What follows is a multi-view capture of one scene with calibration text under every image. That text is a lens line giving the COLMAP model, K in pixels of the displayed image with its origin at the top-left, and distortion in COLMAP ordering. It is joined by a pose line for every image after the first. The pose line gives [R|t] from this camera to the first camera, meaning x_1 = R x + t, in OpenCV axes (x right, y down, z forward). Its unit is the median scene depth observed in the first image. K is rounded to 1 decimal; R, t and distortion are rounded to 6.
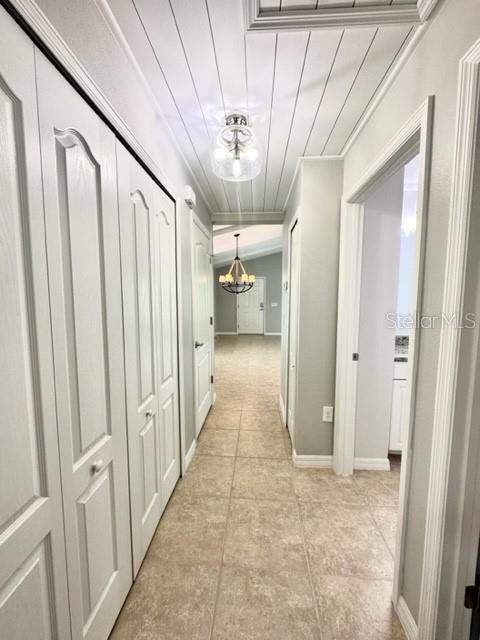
lens RADIAL K [[255.5, 0, 239.2], [0, 255.5, 321.0], [0, 0, 1]] dist [-0.003360, 0.001202]
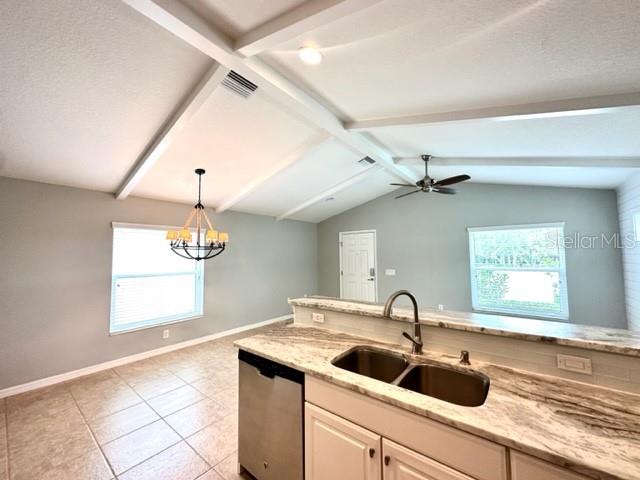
lens RADIAL K [[255.5, 0, 313.5], [0, 255.5, 245.6], [0, 0, 1]] dist [-0.003360, 0.001202]
pose [[0.814907, -0.030890, -0.578767, 1.487889], [-0.040973, 0.993010, -0.110690, -0.222917], [0.578141, 0.113916, 0.807946, 1.644124]]
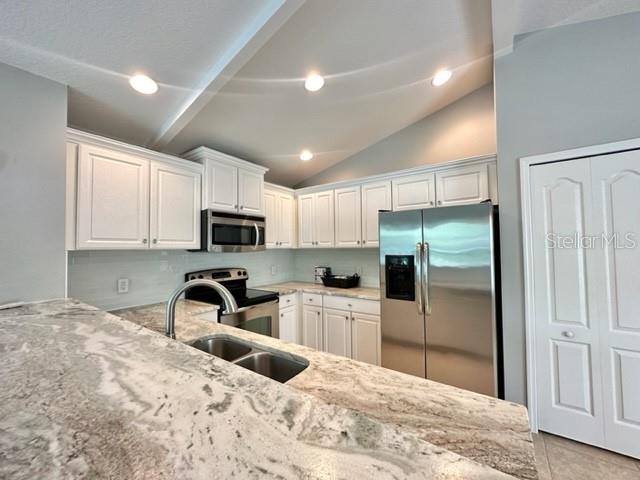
lens RADIAL K [[255.5, 0, 320.8], [0, 255.5, 239.5], [0, 0, 1]] dist [-0.003360, 0.001202]
pose [[-0.858701, 0.036112, 0.511203, 0.823802], [0.064203, 0.997236, 0.037400, -0.265829], [-0.508439, 0.064936, -0.858646, 2.678560]]
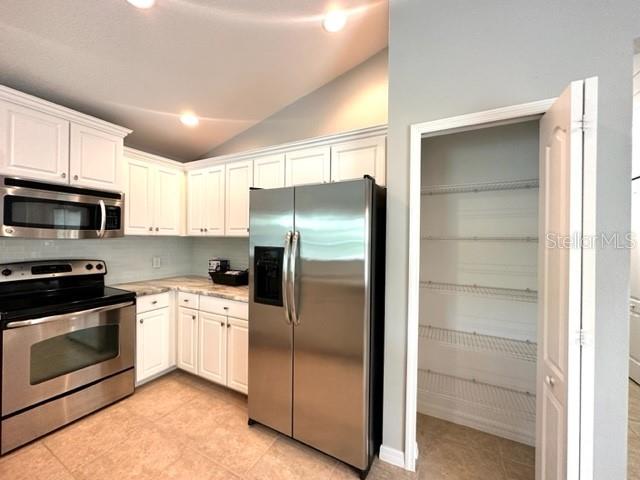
lens RADIAL K [[255.5, 0, 321.1], [0, 255.5, 239.5], [0, 0, 1]] dist [-0.003360, 0.001202]
pose [[-0.917742, -0.001718, 0.397173, 0.610626], [0.031719, 0.996480, 0.077602, -0.220126], [-0.395908, 0.083816, -0.914457, 2.277301]]
